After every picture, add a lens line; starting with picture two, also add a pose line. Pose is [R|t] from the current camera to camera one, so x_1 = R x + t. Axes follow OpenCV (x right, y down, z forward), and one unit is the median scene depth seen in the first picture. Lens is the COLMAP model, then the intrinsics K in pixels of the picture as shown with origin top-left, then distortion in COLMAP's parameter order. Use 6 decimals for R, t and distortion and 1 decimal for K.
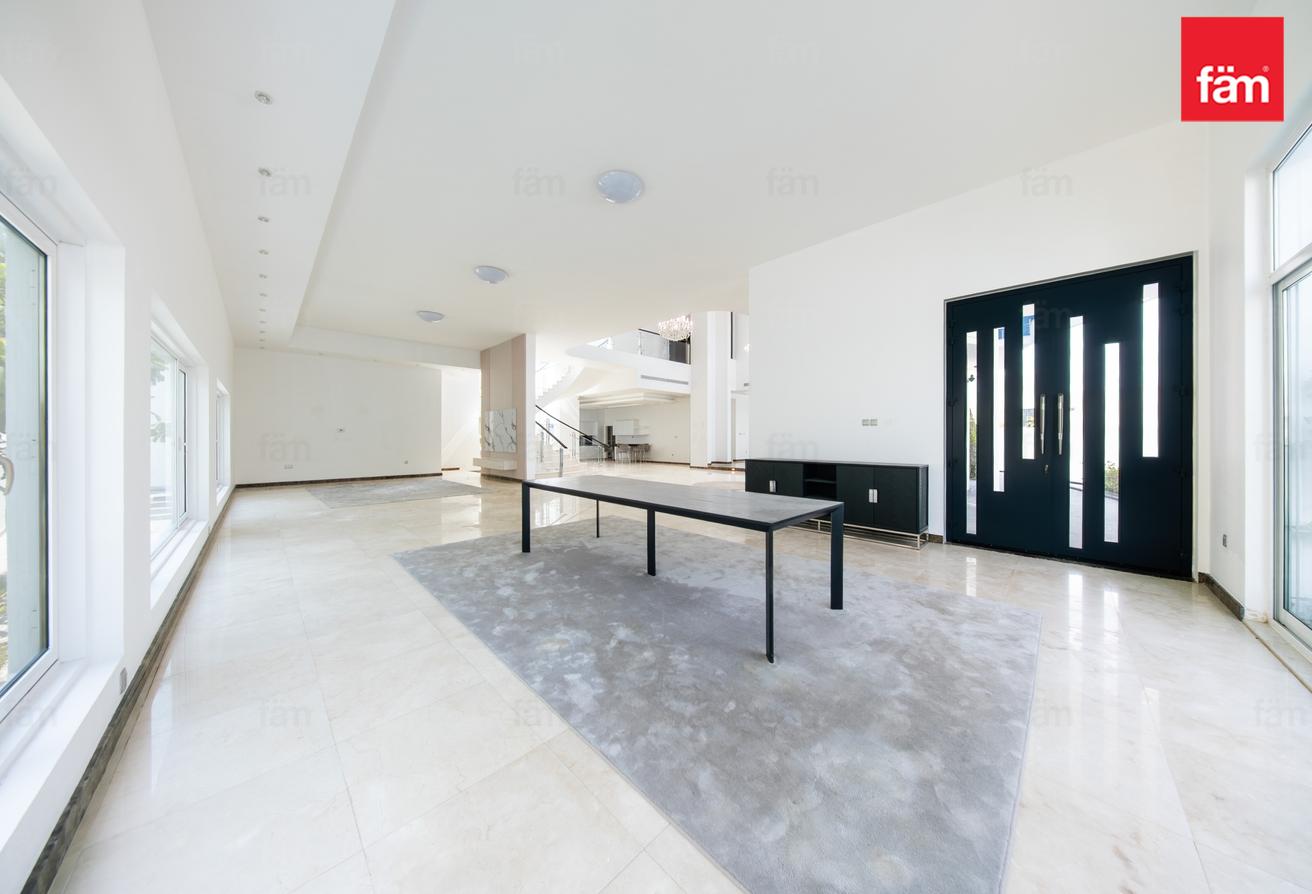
lens RADIAL K [[406.7, 0, 647.3], [0, 406.7, 442.0], [0, 0, 1]] dist [0.011701, -0.006337]
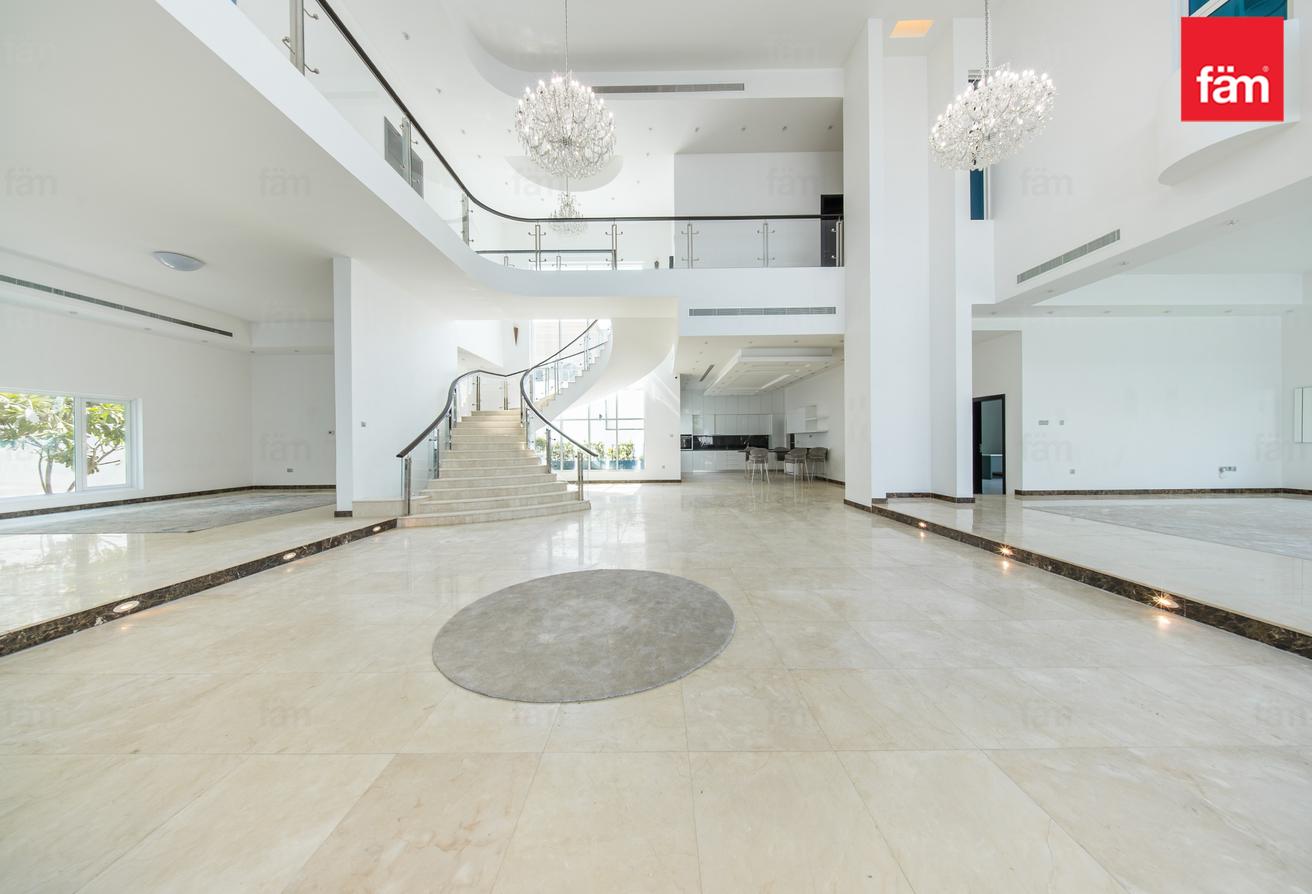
lens RADIAL K [[406.7, 0, 647.3], [0, 406.7, 442.0], [0, 0, 1]] dist [0.011701, -0.006337]
pose [[0.705590, -0.004438, -0.708607, 0.266315], [0.000927, 0.999985, -0.005339, -0.000494], [0.708620, 0.003110, 0.705583, 0.543869]]
